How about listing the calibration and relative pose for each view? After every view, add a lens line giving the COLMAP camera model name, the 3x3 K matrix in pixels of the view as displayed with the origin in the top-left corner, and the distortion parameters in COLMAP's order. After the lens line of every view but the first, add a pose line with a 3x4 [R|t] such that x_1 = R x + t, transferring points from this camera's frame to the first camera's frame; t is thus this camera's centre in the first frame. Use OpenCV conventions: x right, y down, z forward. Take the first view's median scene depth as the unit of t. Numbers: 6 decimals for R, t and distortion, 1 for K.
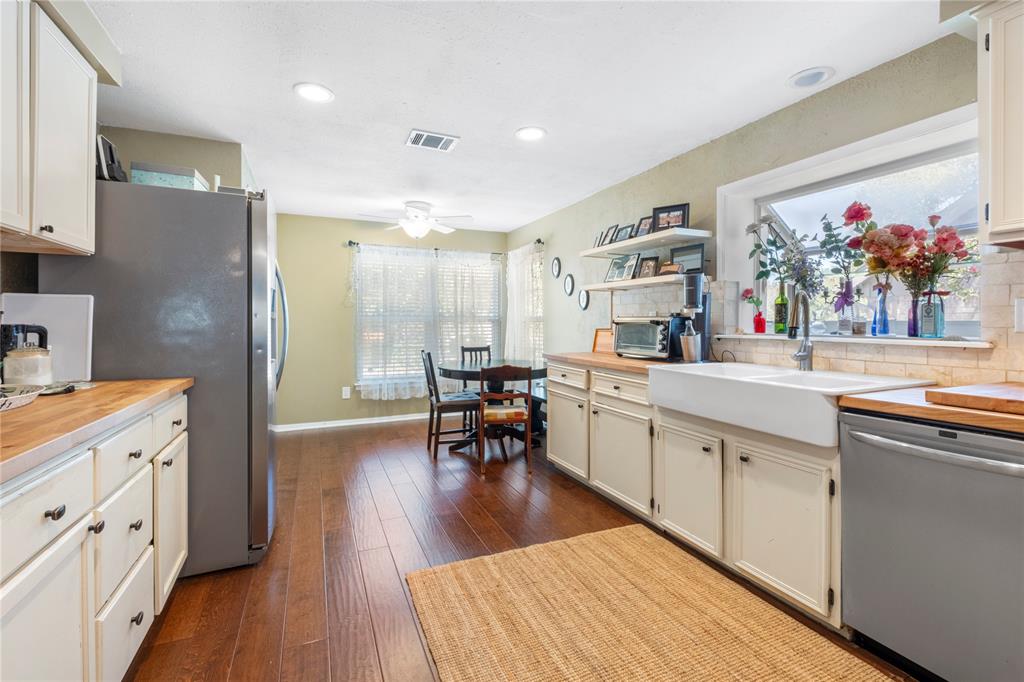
lens RADIAL K [[443.6, 0, 513.5], [0, 443.6, 321.4], [0, 0, 1]] dist [-0.002605, -0.002926]
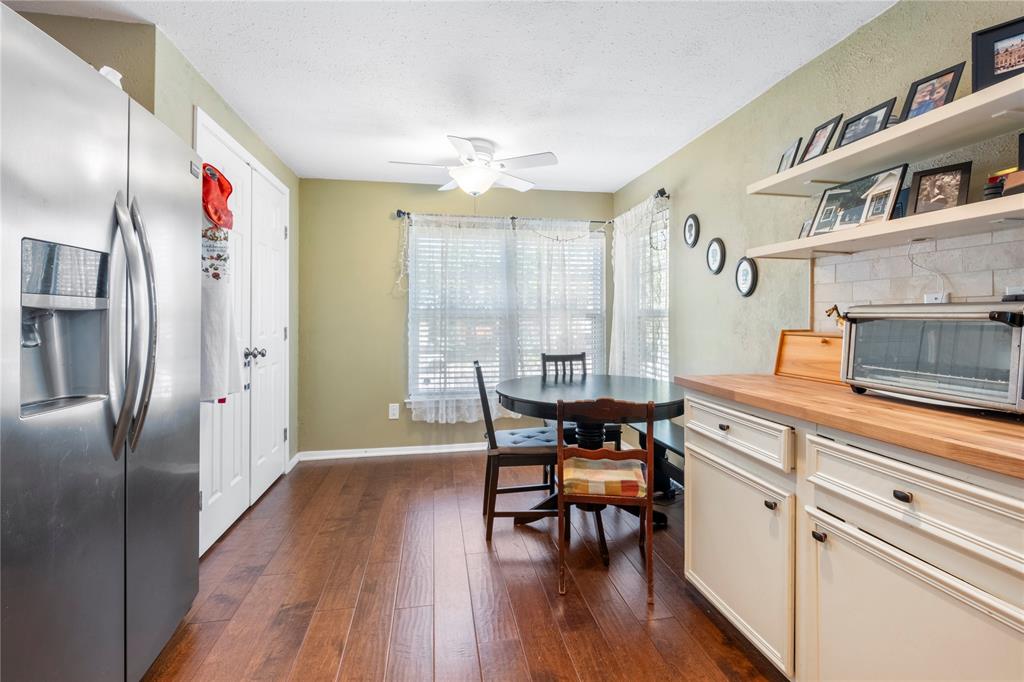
lens RADIAL K [[443.6, 0, 513.5], [0, 443.6, 321.4], [0, 0, 1]] dist [-0.002605, -0.002926]
pose [[0.969545, 0.000666, -0.244911, 0.007098], [0.001572, 0.999959, 0.008943, 0.001216], [0.244907, -0.009055, 0.969504, 0.395981]]
